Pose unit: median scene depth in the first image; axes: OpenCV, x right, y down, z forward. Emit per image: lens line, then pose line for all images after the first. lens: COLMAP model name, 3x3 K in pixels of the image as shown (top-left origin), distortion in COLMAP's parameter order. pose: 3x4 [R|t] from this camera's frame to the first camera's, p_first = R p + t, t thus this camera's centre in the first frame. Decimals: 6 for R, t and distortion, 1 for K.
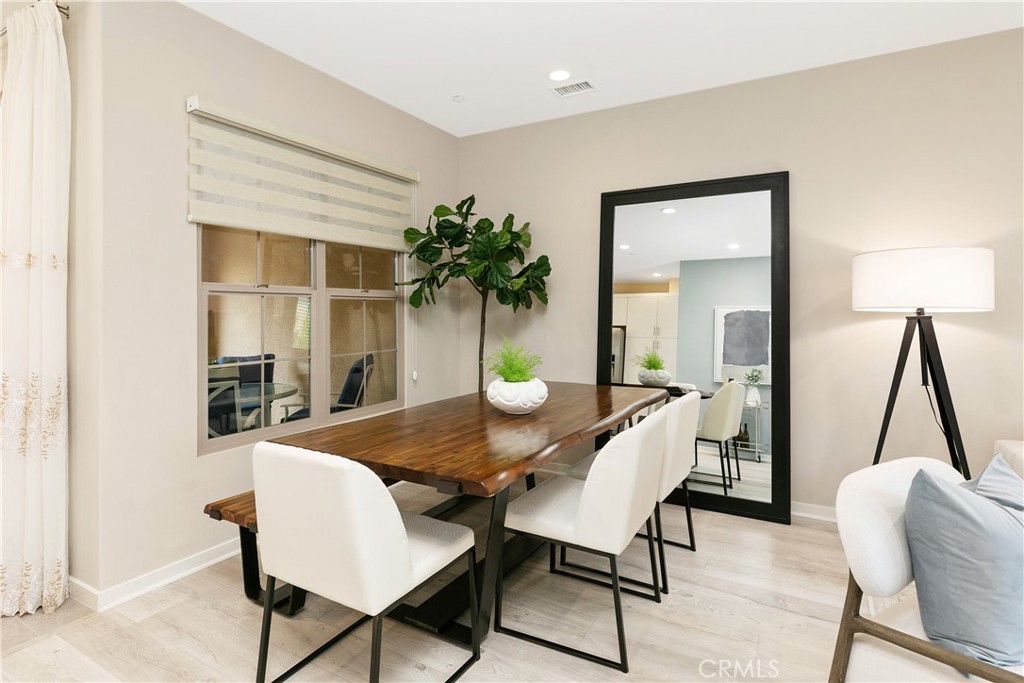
lens RADIAL K [[512.3, 0, 521.9], [0, 512.3, 308.4], [0, 0, 1]] dist [-0.001762, -0.000347]
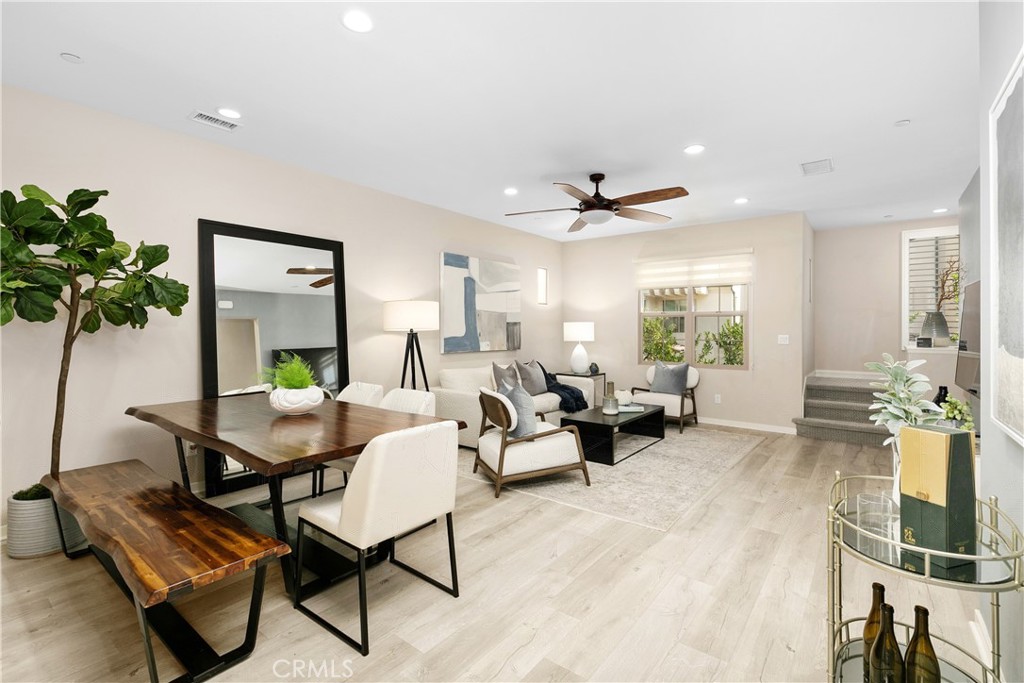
lens RADIAL K [[461.0, 0, 515.1], [0, 461.0, 328.5], [0, 0, 1]] dist [-0.000836, -0.000040]
pose [[0.145988, 0.001083, 0.989286, -0.983930], [-0.005777, 0.999983, -0.000242, -0.004322], [-0.989270, -0.005679, 0.145992, 0.318710]]
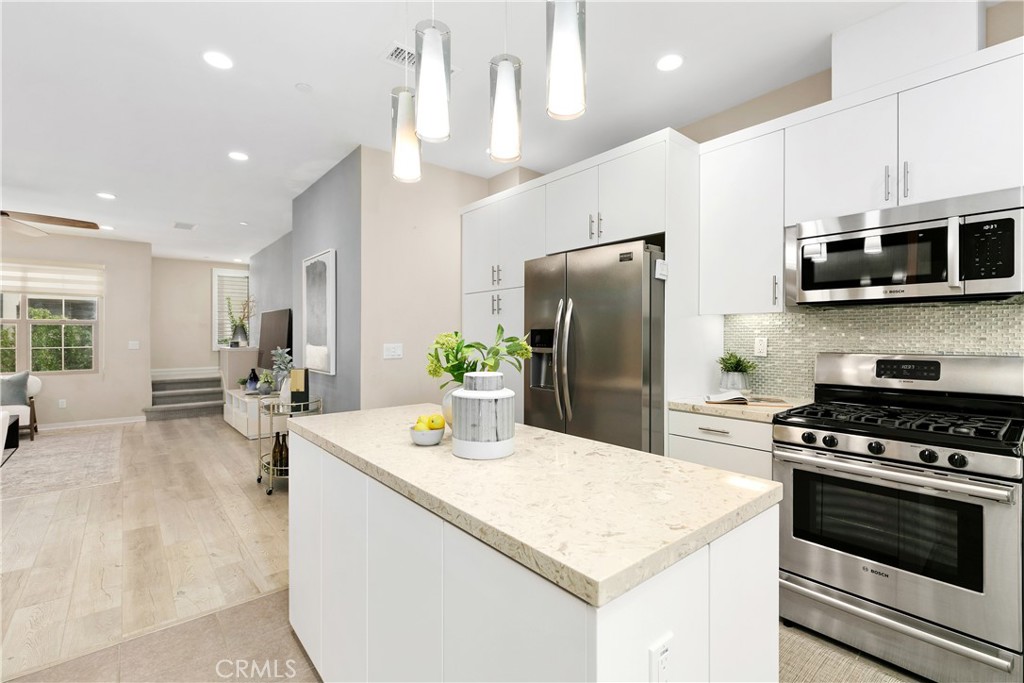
lens RADIAL K [[461.0, 0, 520.1], [0, 461.0, 334.5], [0, 0, 1]] dist [-0.000836, -0.000040]
pose [[-0.941037, 0.002390, 0.338296, -1.623634], [0.000605, 0.999985, -0.005382, -0.005587], [-0.338304, -0.004860, -0.941024, 1.116280]]
